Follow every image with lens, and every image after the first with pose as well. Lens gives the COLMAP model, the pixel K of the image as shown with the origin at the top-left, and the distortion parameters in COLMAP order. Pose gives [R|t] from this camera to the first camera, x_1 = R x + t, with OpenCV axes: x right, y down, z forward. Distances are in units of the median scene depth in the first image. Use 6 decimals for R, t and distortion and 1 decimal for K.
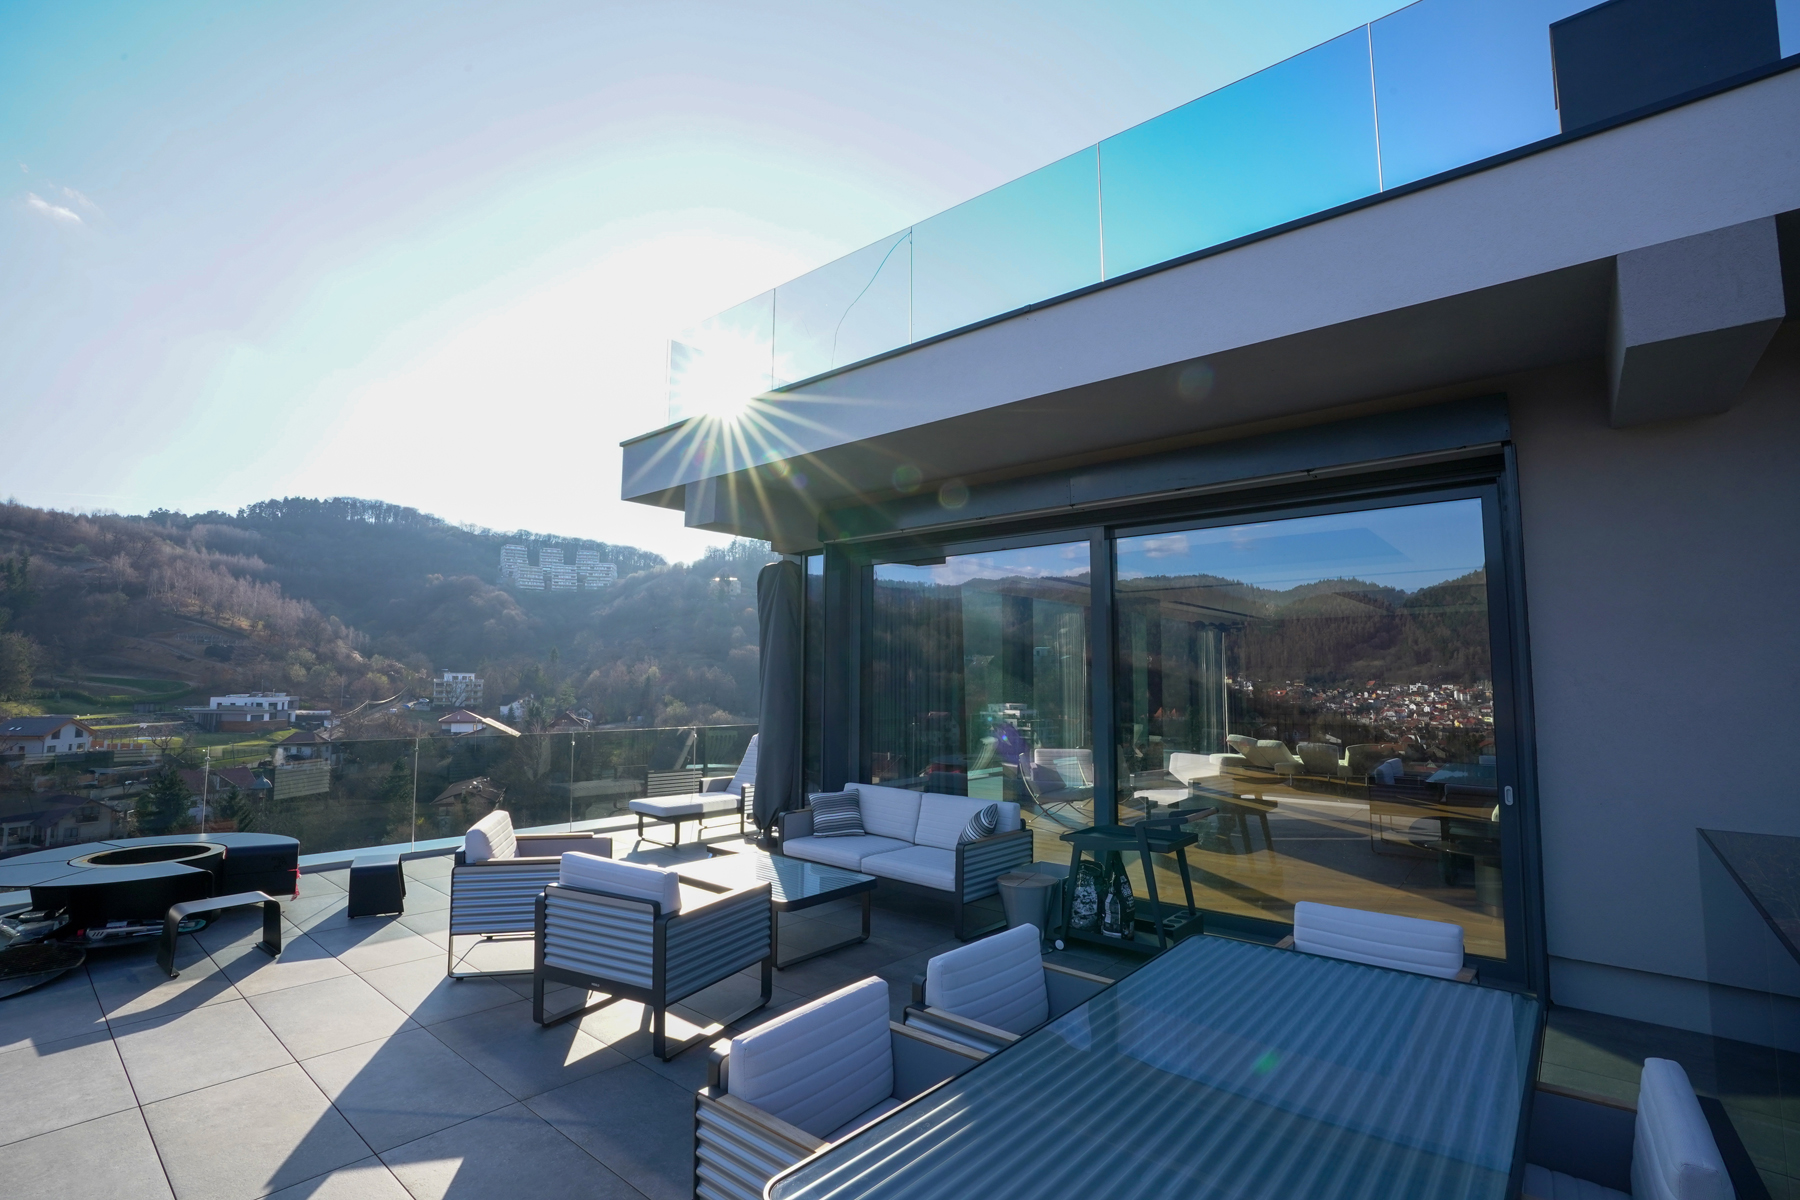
lens RADIAL K [[832.1, 0, 897.0], [0, 832.1, 598.5], [0, 0, 1]] dist [-0.064552, 0.023937]
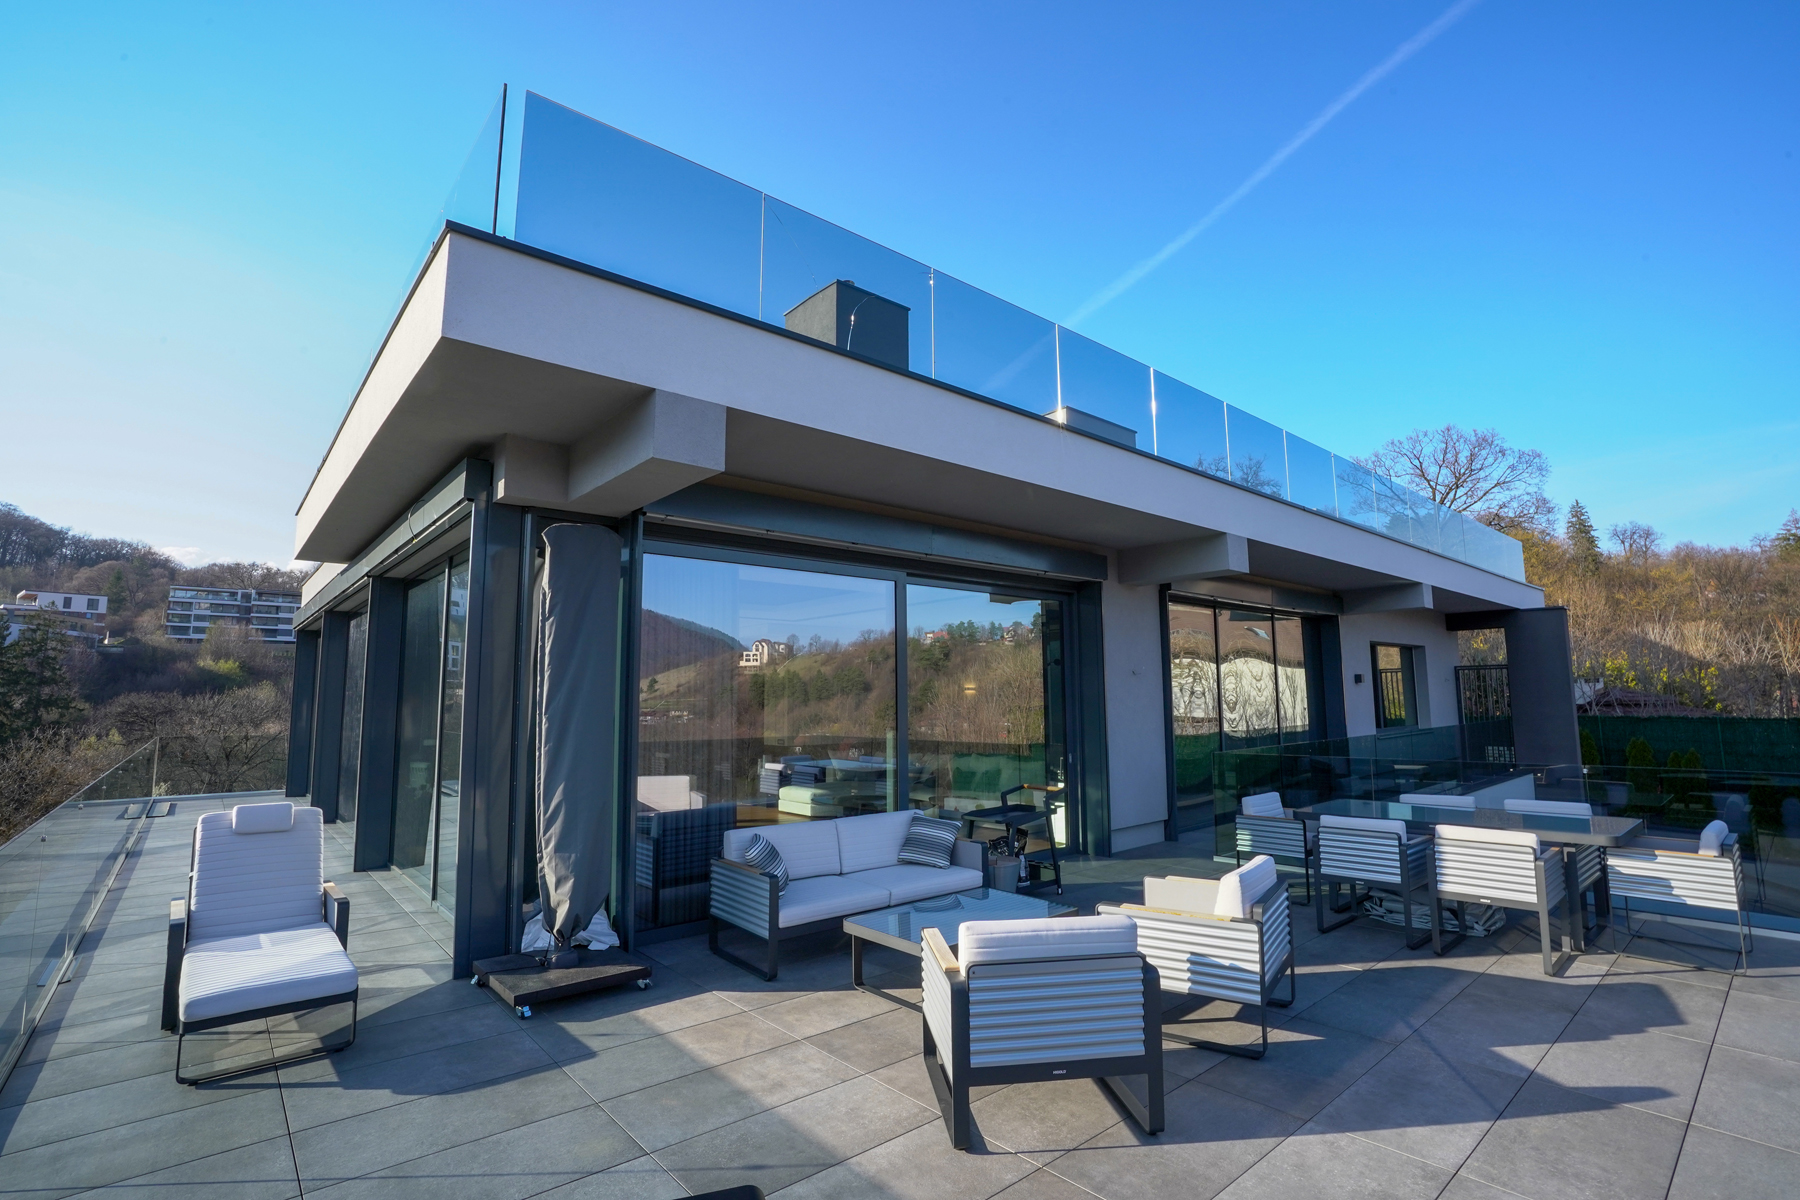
lens RADIAL K [[832.1, 0, 897.0], [0, 832.1, 598.5], [0, 0, 1]] dist [-0.064552, 0.023937]
pose [[0.143104, 0.111056, 0.983457, -0.966025], [-0.090173, 0.991014, -0.098788, 0.075136], [-0.985591, -0.074545, 0.151832, 0.844431]]
